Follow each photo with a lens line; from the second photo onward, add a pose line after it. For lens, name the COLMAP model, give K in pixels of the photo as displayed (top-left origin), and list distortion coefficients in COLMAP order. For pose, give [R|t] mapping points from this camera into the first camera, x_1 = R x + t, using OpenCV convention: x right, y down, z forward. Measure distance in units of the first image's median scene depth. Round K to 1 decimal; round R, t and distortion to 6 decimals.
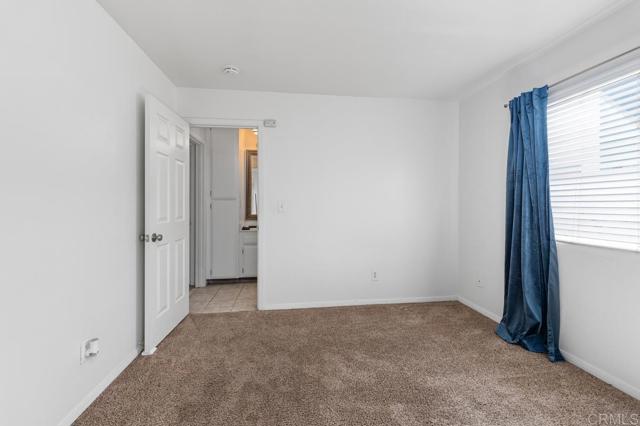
lens RADIAL K [[262.4, 0, 320.0], [0, 262.4, 213.0], [0, 0, 1]] dist [-0.001364, -0.000090]
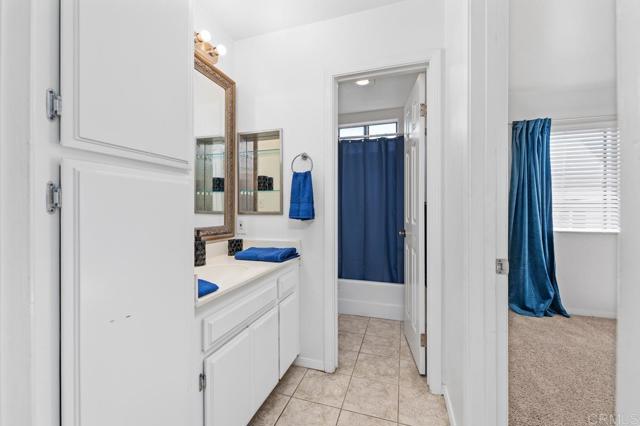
lens RADIAL K [[262.4, 0, 320.0], [0, 262.4, 213.0], [0, 0, 1]] dist [-0.001364, -0.000090]
pose [[0.437296, -0.000793, 0.899317, -0.483368], [0.026575, 0.999574, -0.012041, -0.006437], [-0.898925, 0.029165, 0.437131, 0.797727]]
